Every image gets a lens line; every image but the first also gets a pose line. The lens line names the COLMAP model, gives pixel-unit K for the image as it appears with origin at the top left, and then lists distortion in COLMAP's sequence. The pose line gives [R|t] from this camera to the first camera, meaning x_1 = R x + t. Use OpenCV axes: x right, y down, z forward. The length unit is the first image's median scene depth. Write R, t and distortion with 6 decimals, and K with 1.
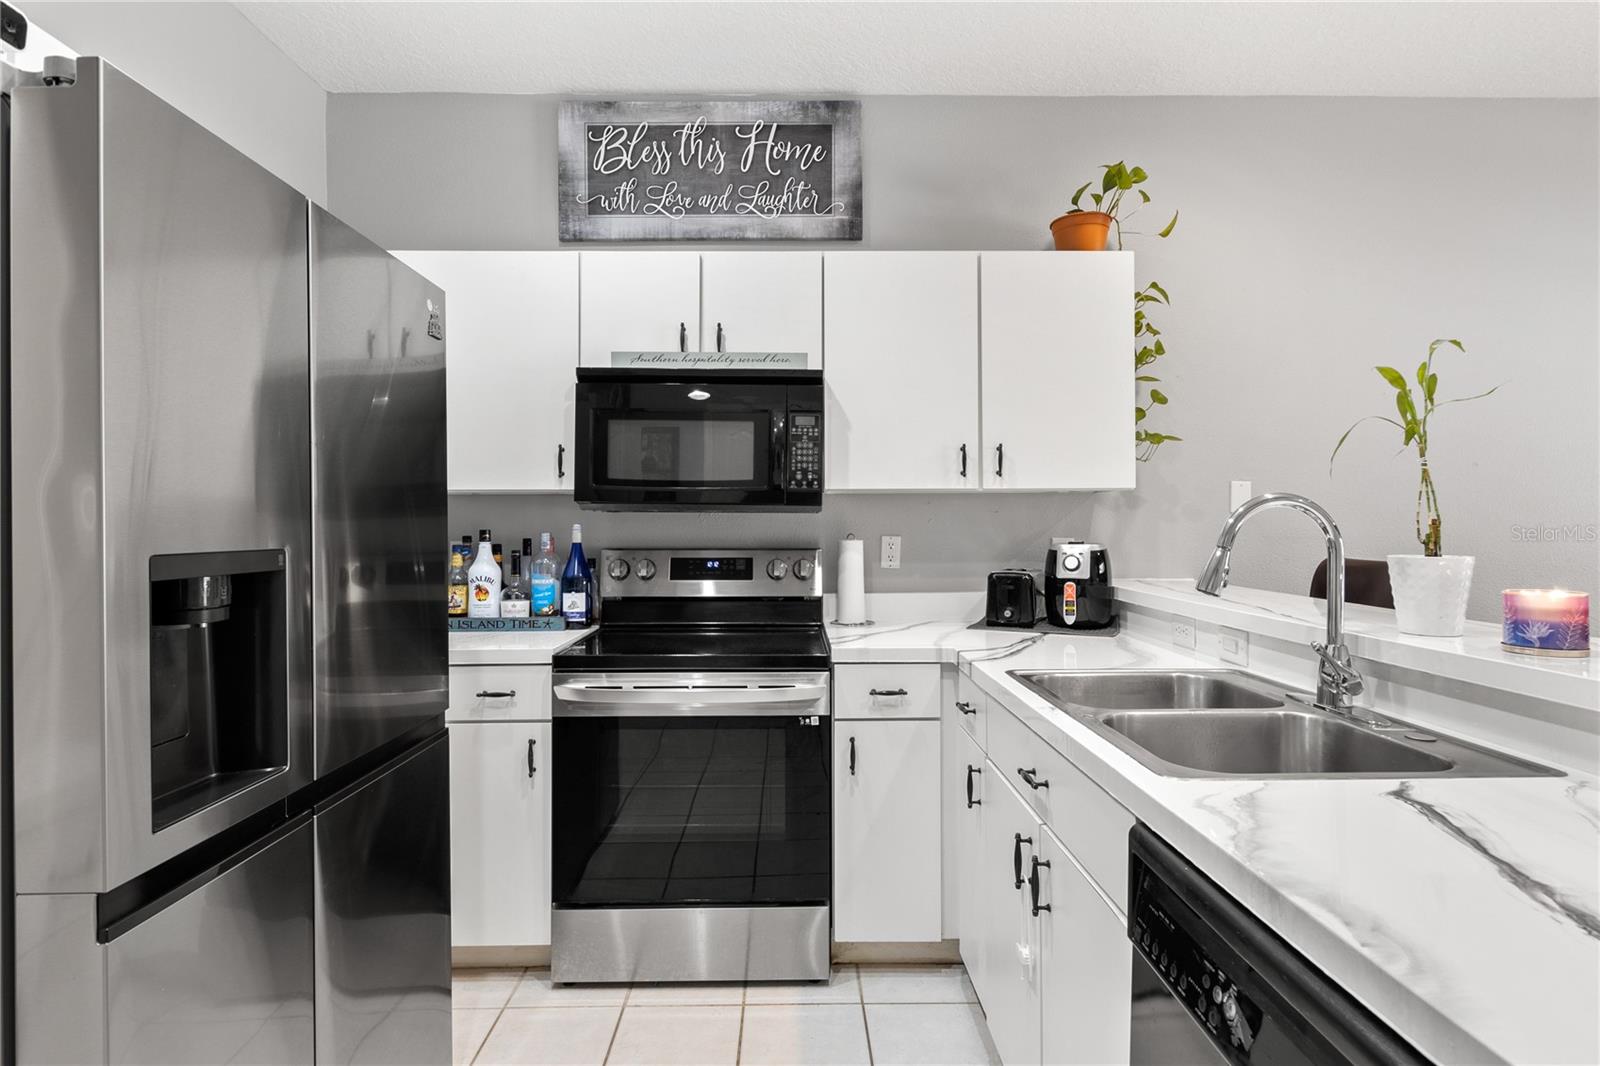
lens RADIAL K [[820.2, 0, 808.8], [0, 820.2, 514.4], [0, 0, 1]] dist [0.007158, -0.003695]
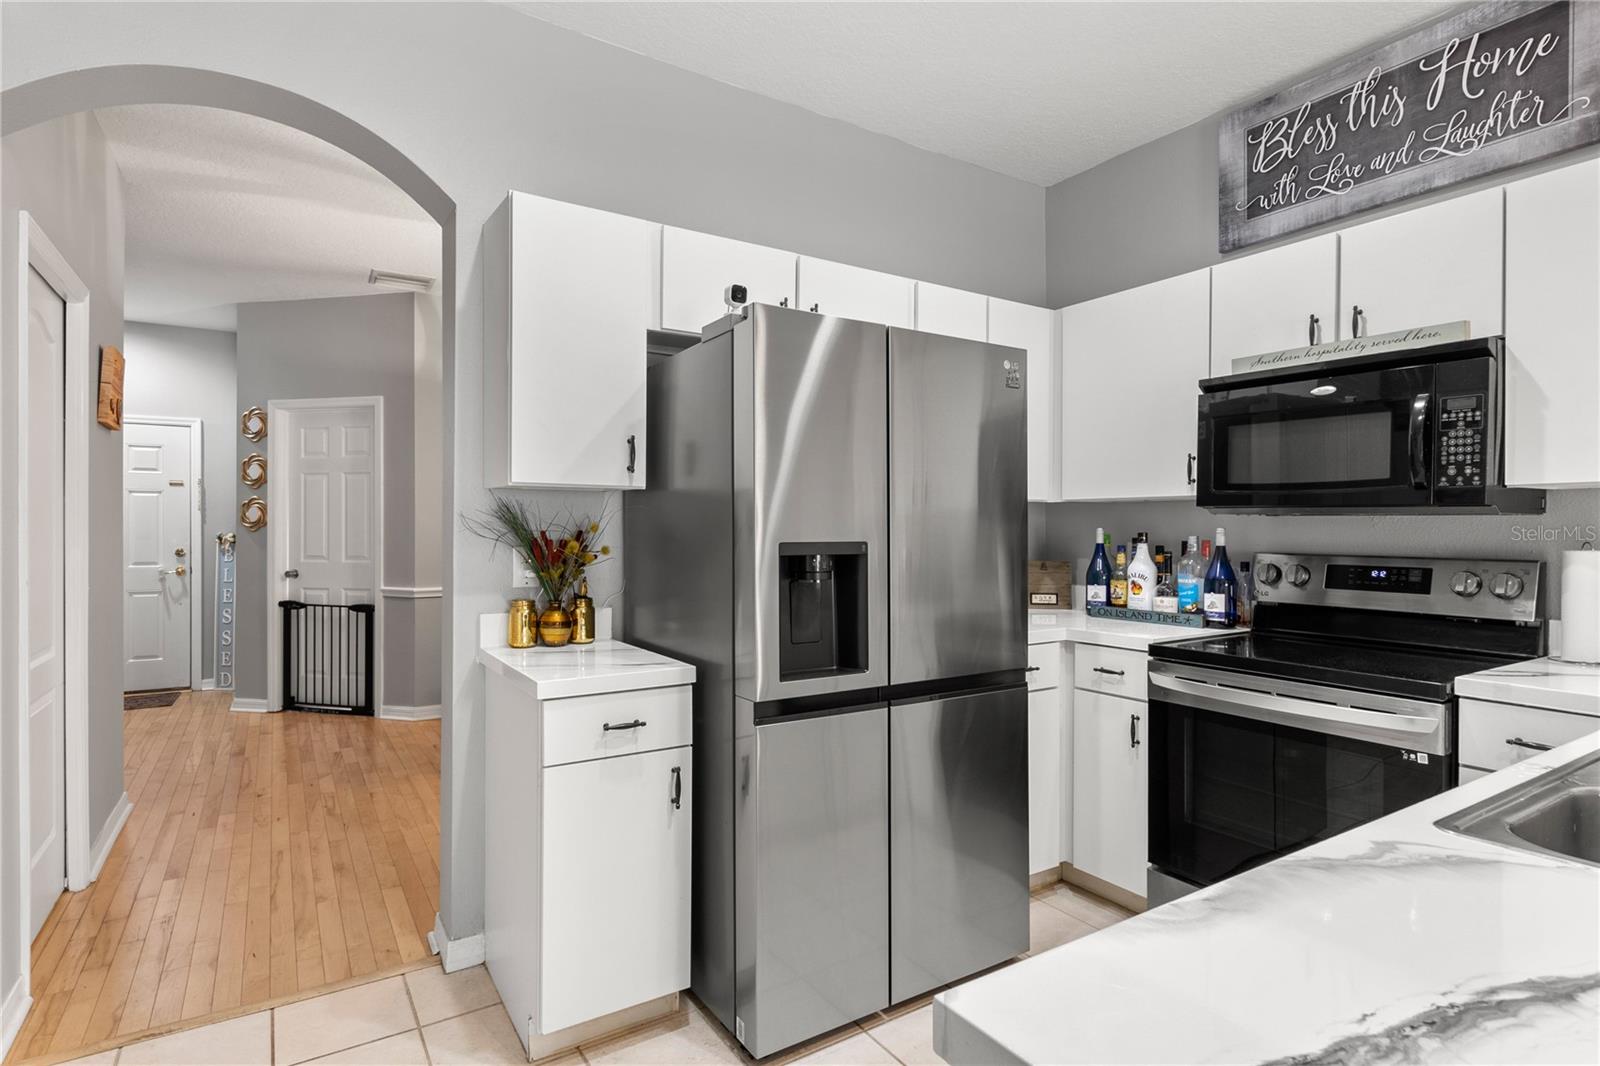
lens RADIAL K [[839.2, 0, 804.3], [0, 839.2, 532.2], [0, 0, 1]] dist [0.001577, 0.000081]
pose [[0.526625, 0.008080, -0.850059, 0.343794], [0.006760, 0.999883, 0.013692, -0.000795], [0.850071, -0.012957, 0.526509, -0.005902]]
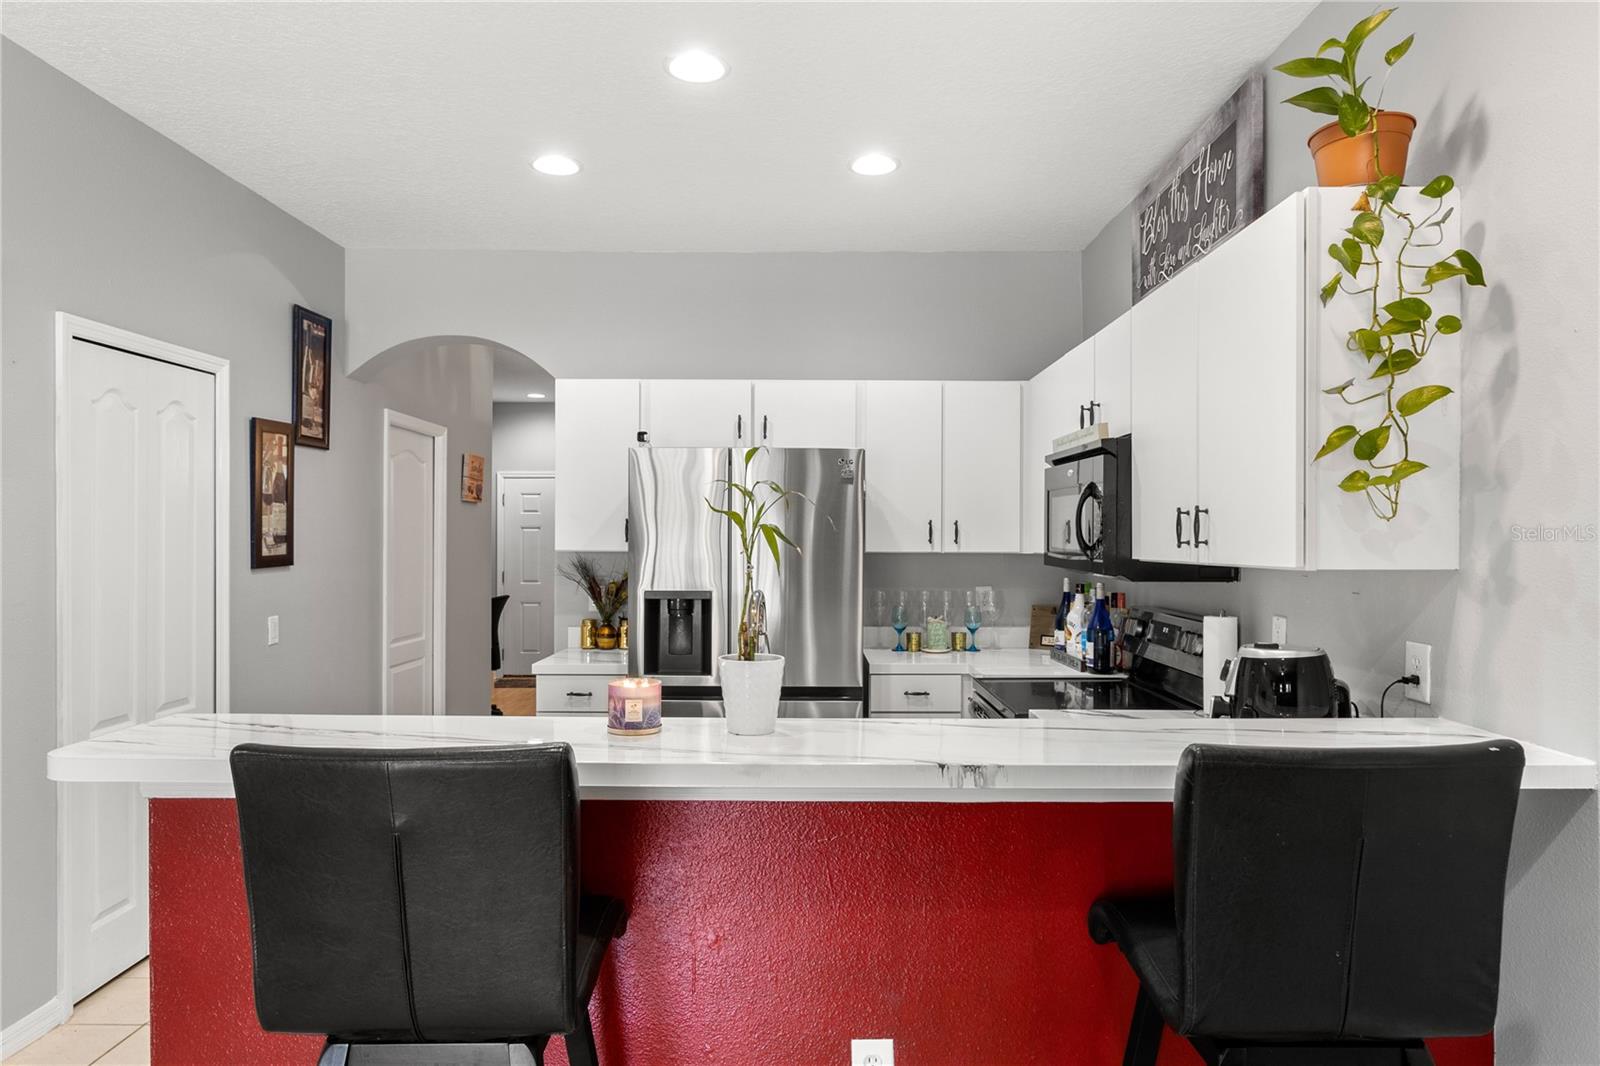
lens RADIAL K [[1029.6, 0, 803.5], [0, 1029.6, 541.9], [0, 0, 1]] dist [-0.000825, -0.003045]
pose [[-0.033051, 0.006844, -0.999430, 1.185411], [0.010491, 0.999924, 0.006501, -0.059763], [0.999399, -0.010270, -0.033120, 0.638881]]
